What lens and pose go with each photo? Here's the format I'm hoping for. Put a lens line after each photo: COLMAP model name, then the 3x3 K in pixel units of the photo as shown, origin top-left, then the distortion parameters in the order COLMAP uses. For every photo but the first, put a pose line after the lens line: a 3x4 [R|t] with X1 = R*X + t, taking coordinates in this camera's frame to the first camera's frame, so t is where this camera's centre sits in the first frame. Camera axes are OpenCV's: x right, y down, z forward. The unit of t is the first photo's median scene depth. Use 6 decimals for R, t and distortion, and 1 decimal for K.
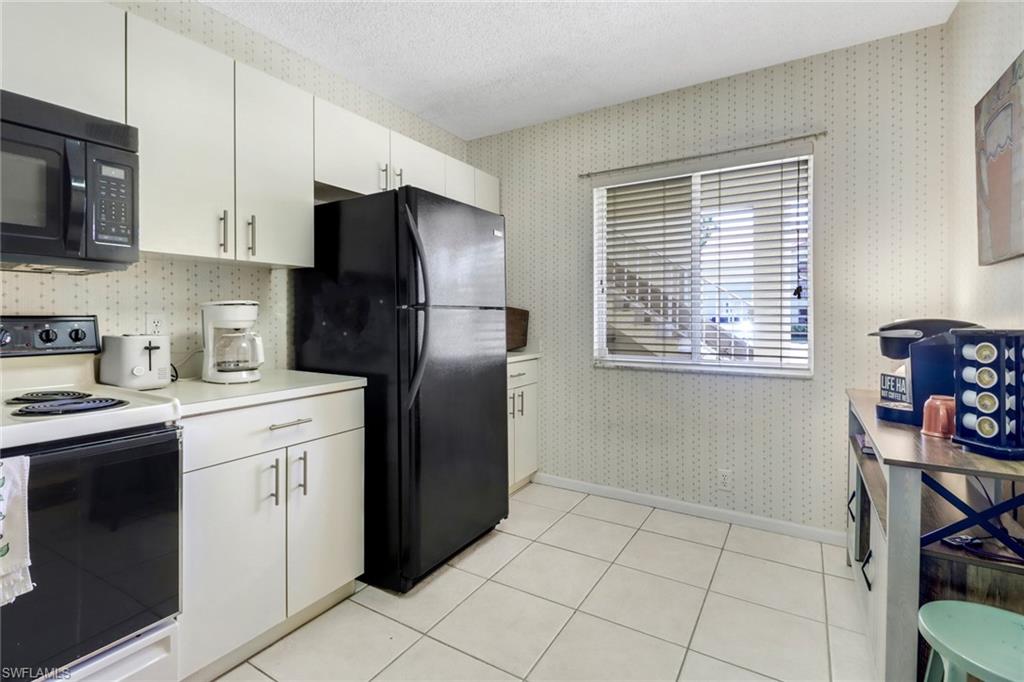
lens RADIAL K [[477.8, 0, 525.5], [0, 477.8, 313.8], [0, 0, 1]] dist [0.014654, -0.011603]
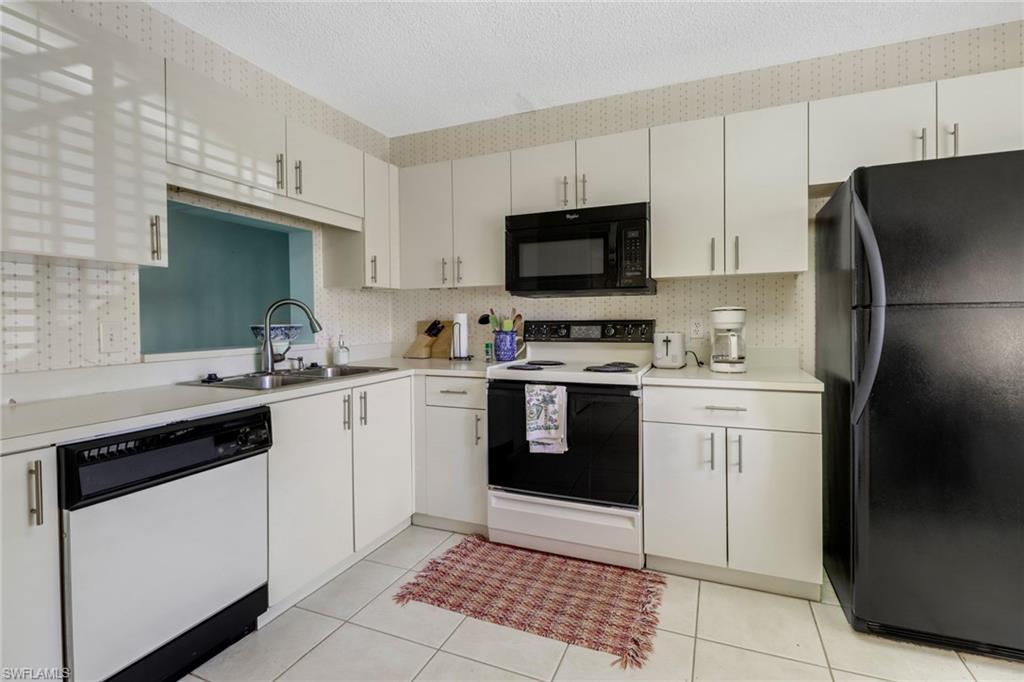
lens RADIAL K [[477.8, 0, 517.7], [0, 477.8, 326.9], [0, 0, 1]] dist [0.014654, -0.011603]
pose [[0.126341, 0.011889, -0.991916, 0.583237], [0.012612, 0.999828, 0.013590, 0.000532], [0.991907, -0.014227, 0.126169, 0.300050]]
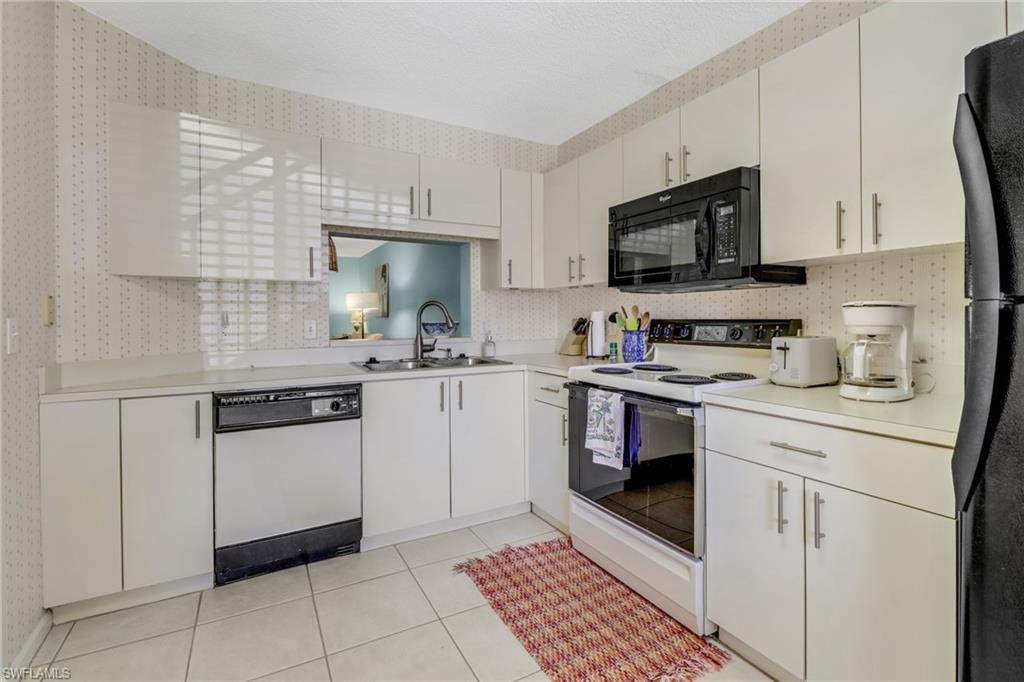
lens RADIAL K [[477.8, 0, 517.8], [0, 477.8, 319.7], [0, 0, 1]] dist [0.014654, -0.011603]
pose [[-0.518700, 0.003544, -0.854949, 0.436216], [0.007159, 0.999974, -0.000198, 0.000312], [0.854927, -0.006223, -0.518712, 0.926035]]
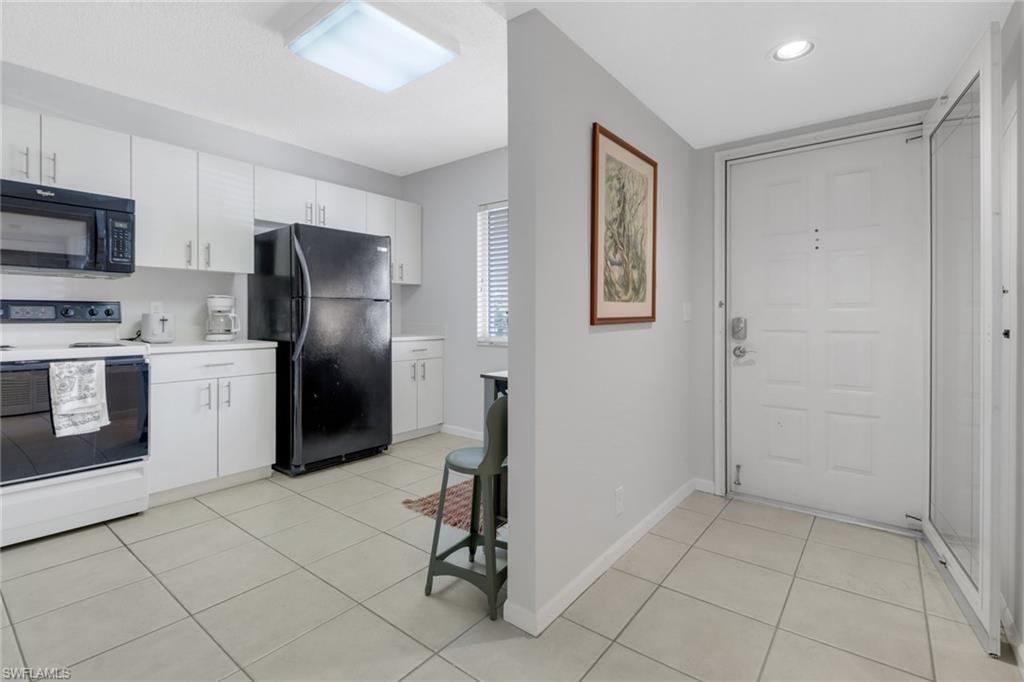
lens RADIAL K [[477.8, 0, 518.3], [0, 477.8, 317.2], [0, 0, 1]] dist [0.014654, -0.011603]
pose [[0.991550, 0.002411, -0.129699, 0.733218], [-0.001834, 0.999988, 0.004564, 0.044487], [0.129709, -0.004287, 0.991543, -0.526915]]
